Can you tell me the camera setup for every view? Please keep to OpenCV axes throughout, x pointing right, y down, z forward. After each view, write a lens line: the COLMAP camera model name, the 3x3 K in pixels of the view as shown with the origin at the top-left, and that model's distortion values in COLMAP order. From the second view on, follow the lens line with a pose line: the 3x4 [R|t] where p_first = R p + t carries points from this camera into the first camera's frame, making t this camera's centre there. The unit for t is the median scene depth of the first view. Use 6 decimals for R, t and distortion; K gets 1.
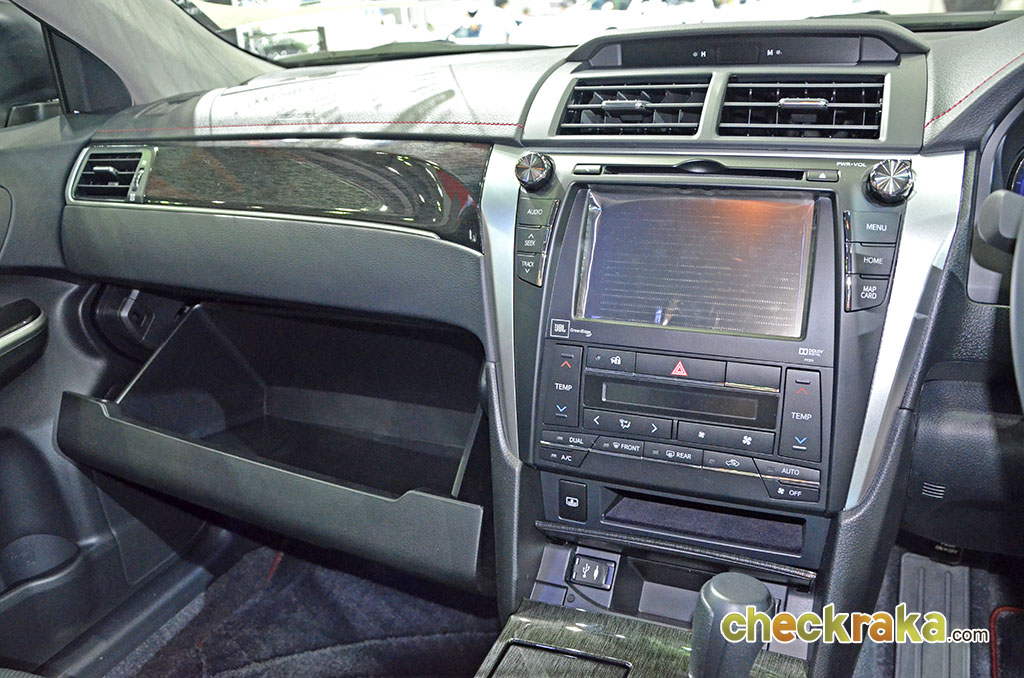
lens RADIAL K [[816.6, 0, 517.6], [0, 816.6, 349.5], [0, 0, 1]] dist [-0.172250, 0.159490]
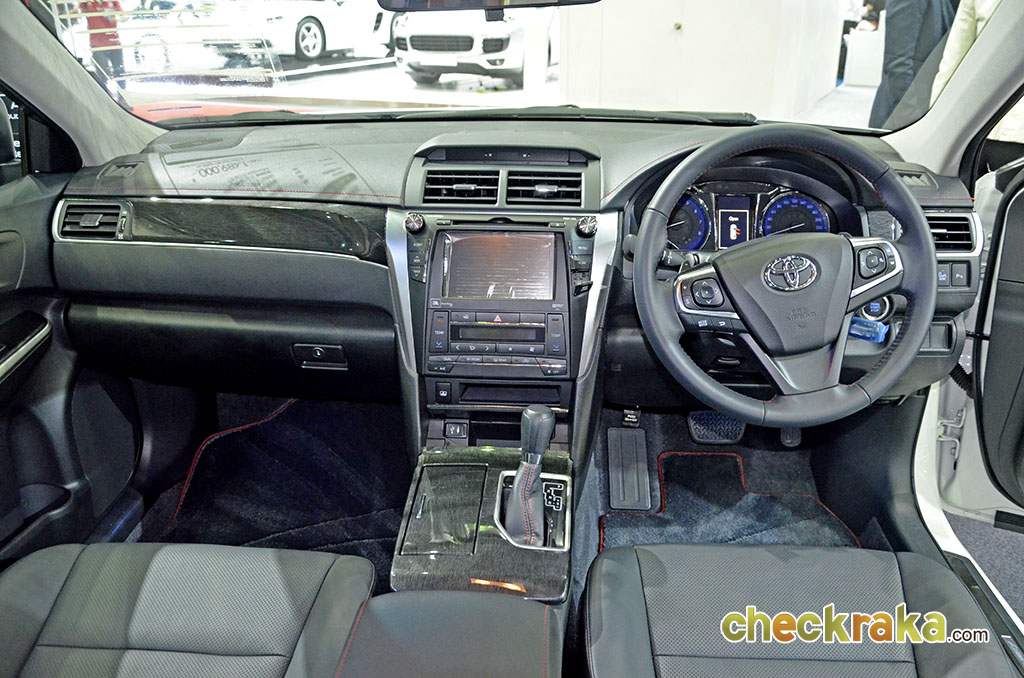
lens RADIAL K [[816.6, 0, 517.6], [0, 816.6, 349.5], [0, 0, 1]] dist [-0.172250, 0.159490]
pose [[0.936804, -0.079131, 0.340789, -0.443504], [0.073925, 0.996863, 0.028258, 0.045189], [-0.341956, -0.001279, 0.939715, -0.927669]]
